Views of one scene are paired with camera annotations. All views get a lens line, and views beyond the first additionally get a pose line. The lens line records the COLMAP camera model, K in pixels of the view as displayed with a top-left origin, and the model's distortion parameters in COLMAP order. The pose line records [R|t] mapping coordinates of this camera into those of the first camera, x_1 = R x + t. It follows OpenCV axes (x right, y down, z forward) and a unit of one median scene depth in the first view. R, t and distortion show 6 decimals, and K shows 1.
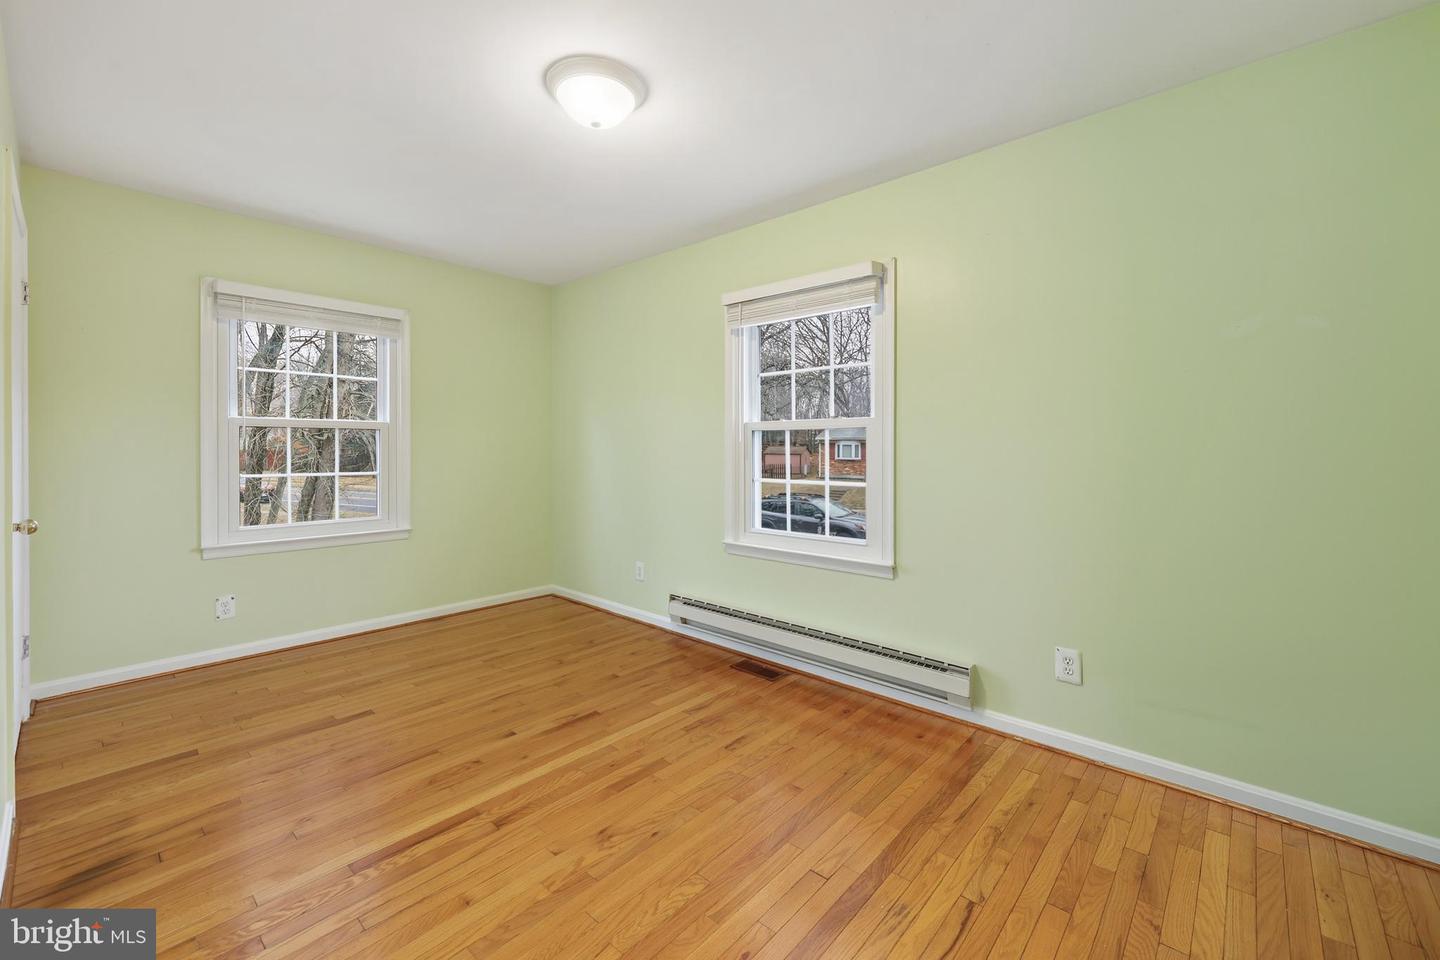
lens RADIAL K [[591.1, 0, 716.3], [0, 591.1, 455.8], [0, 0, 1]] dist [0.000690, -0.000008]
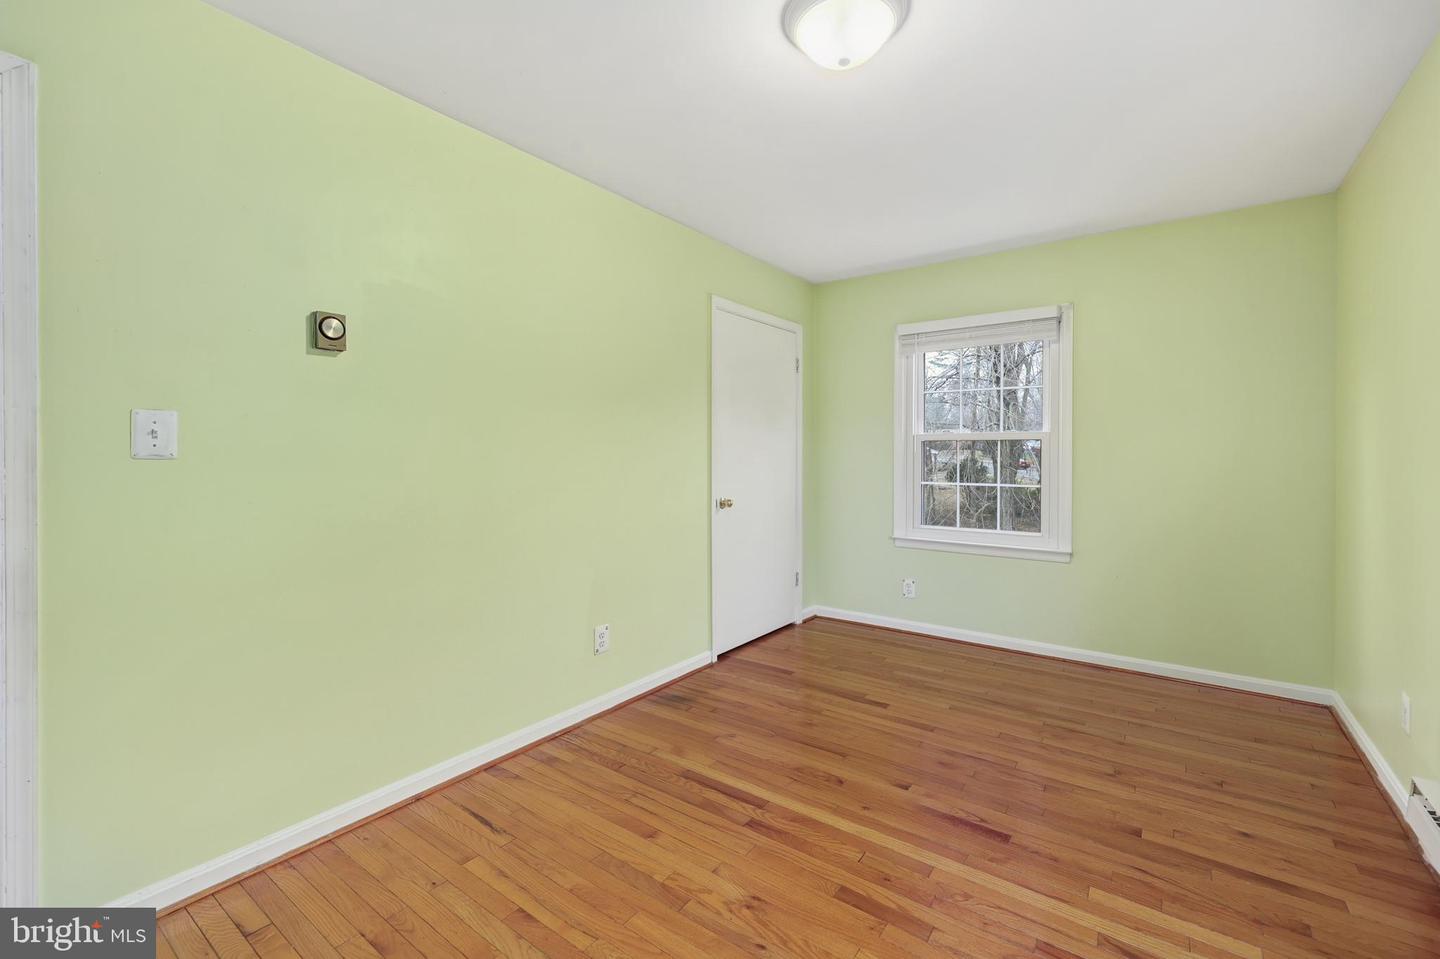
lens RADIAL K [[610.0, 0, 724.7], [0, 610.0, 458.6], [0, 0, 1]] dist [0.000446, 0.000041]
pose [[0.106394, 0.001361, -0.994323, 0.470651], [-0.017445, 0.999848, -0.000499, -0.007997], [0.994171, 0.017399, 0.106402, 0.572431]]
